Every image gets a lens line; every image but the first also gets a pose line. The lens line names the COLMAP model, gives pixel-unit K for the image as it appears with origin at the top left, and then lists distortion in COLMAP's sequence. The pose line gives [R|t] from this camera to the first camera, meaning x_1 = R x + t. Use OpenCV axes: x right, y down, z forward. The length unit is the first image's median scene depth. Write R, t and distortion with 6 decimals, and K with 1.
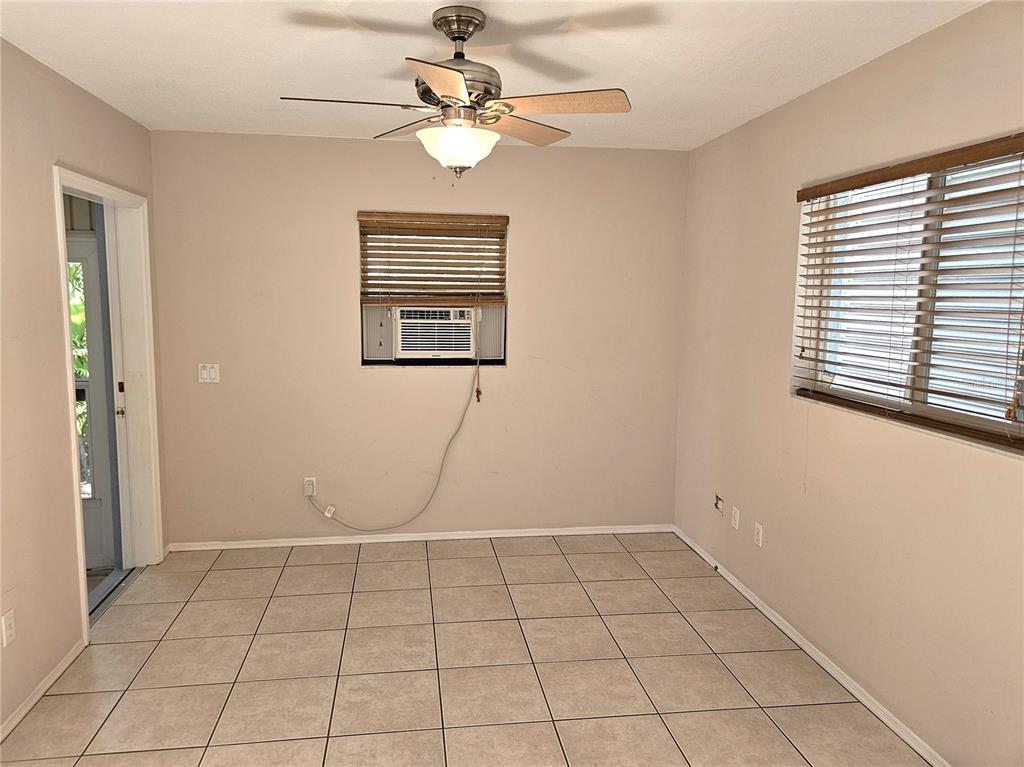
lens RADIAL K [[718.8, 0, 510.3], [0, 718.8, 373.7], [0, 0, 1]] dist [0.080548, -0.071061]
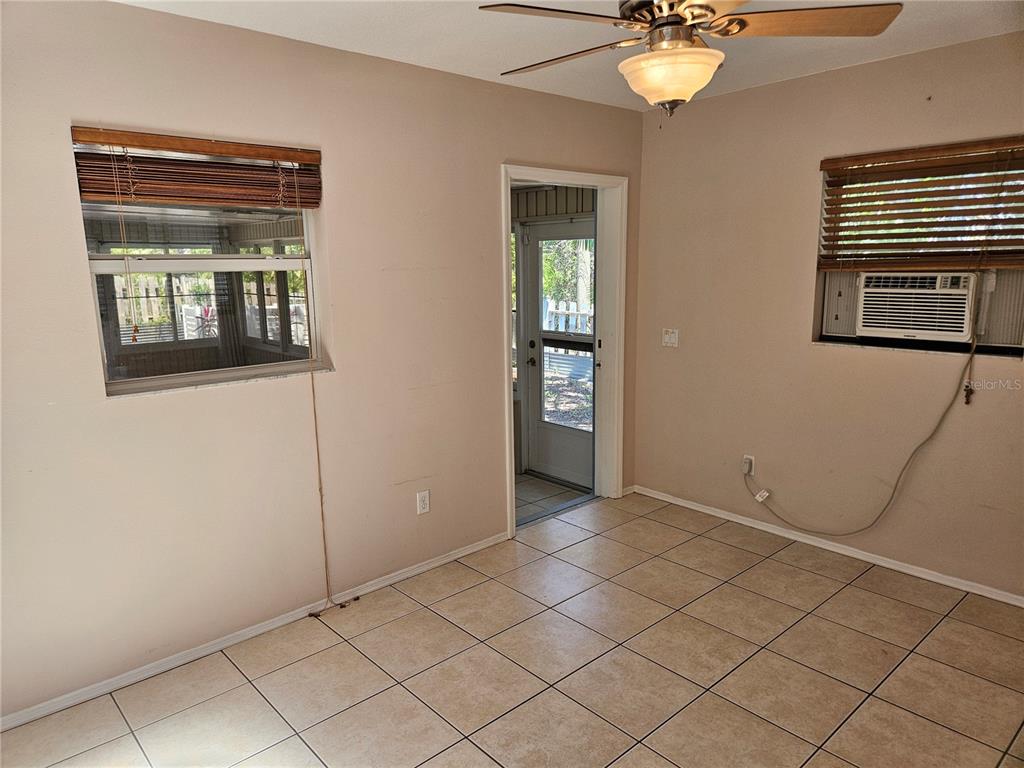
lens RADIAL K [[697.8, 0, 512.0], [0, 697.8, 384.0], [0, 0, 1]] dist [0.074608, -0.063040]
pose [[0.549684, 0.127421, -0.825597, 0.300109], [-0.073375, 0.991843, 0.104226, -0.022309], [0.832144, 0.003286, 0.554550, 0.229509]]
